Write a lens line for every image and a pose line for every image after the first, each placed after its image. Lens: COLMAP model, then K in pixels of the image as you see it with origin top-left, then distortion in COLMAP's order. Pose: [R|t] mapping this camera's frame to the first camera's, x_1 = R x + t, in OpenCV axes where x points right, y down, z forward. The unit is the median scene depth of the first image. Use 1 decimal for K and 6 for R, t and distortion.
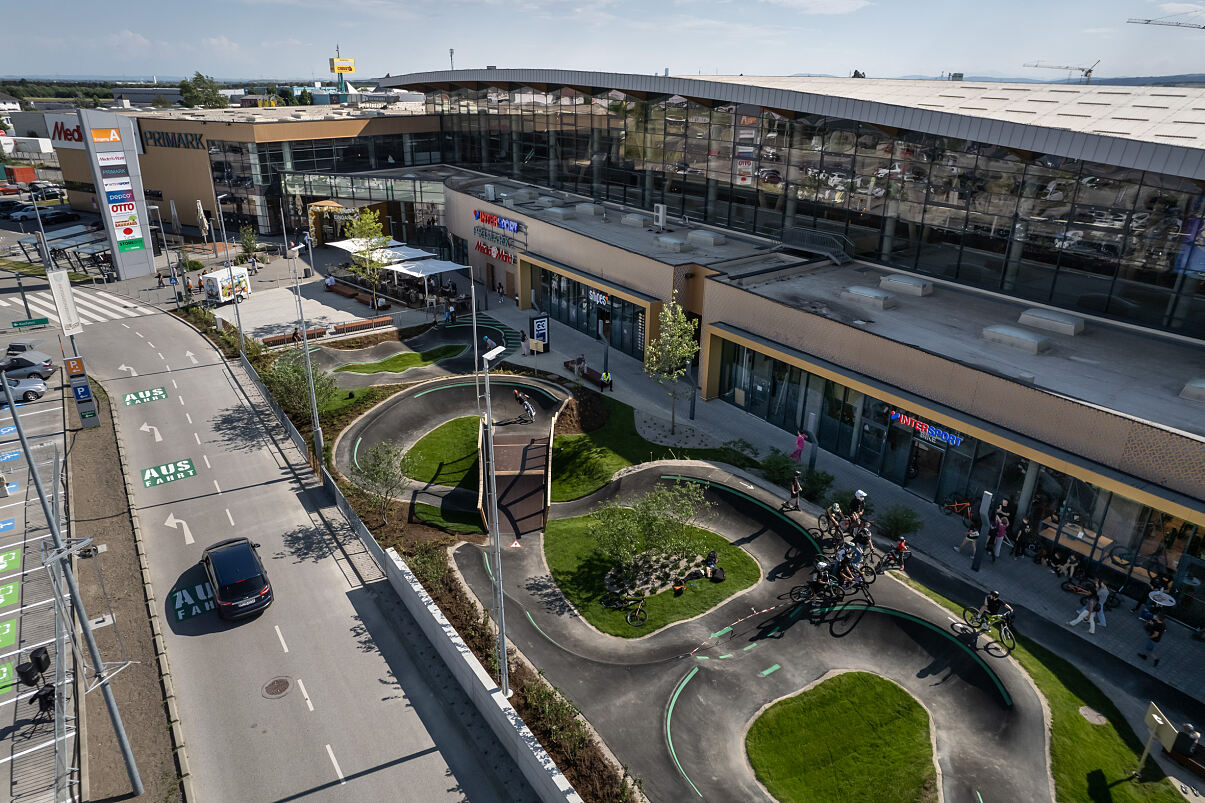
lens RADIAL K [[771.5, 0, 599.1], [0, 771.5, 401.9], [0, 0, 1]] dist [-0.075596, 0.071022]
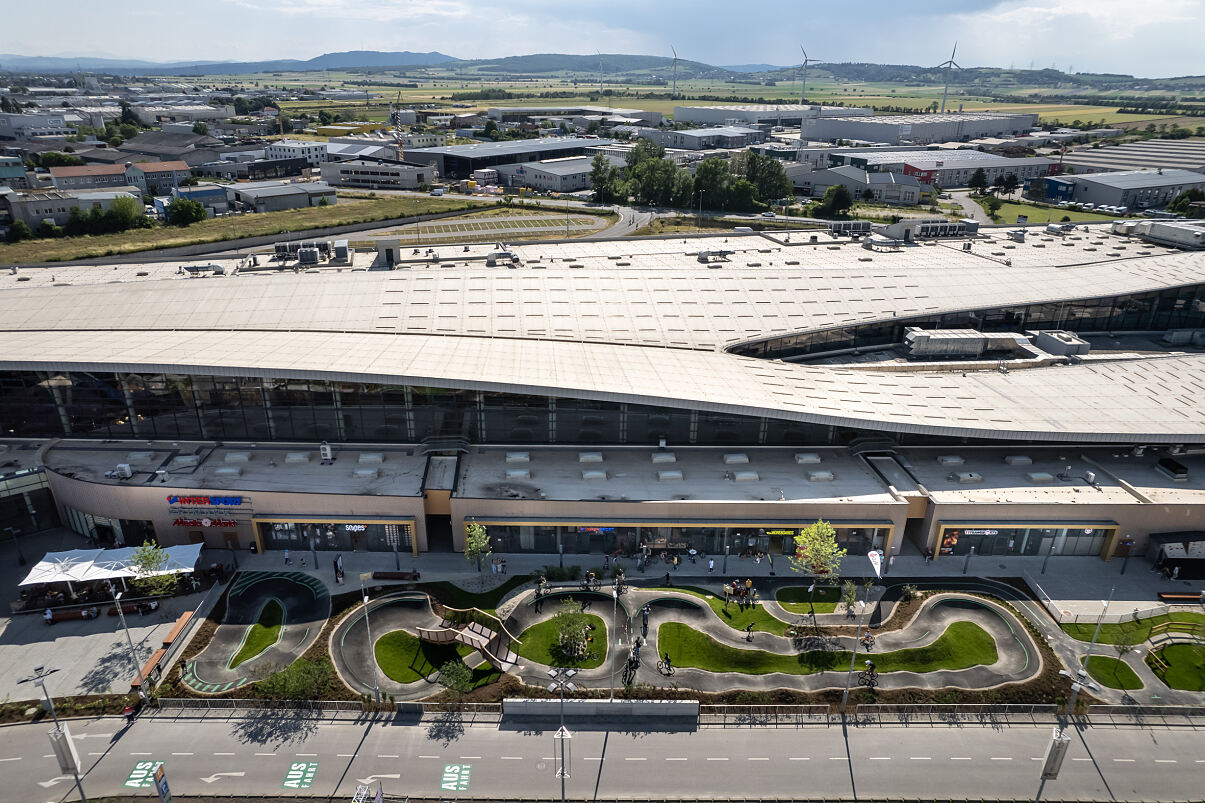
lens RADIAL K [[771.5, 0, 599.1], [0, 771.5, 401.9], [0, 0, 1]] dist [-0.075596, 0.071022]
pose [[0.553016, -0.332381, 0.764000, -1.019433], [0.316443, 0.932058, 0.176440, -0.605439], [-0.770738, 0.144188, 0.620623, -0.452769]]
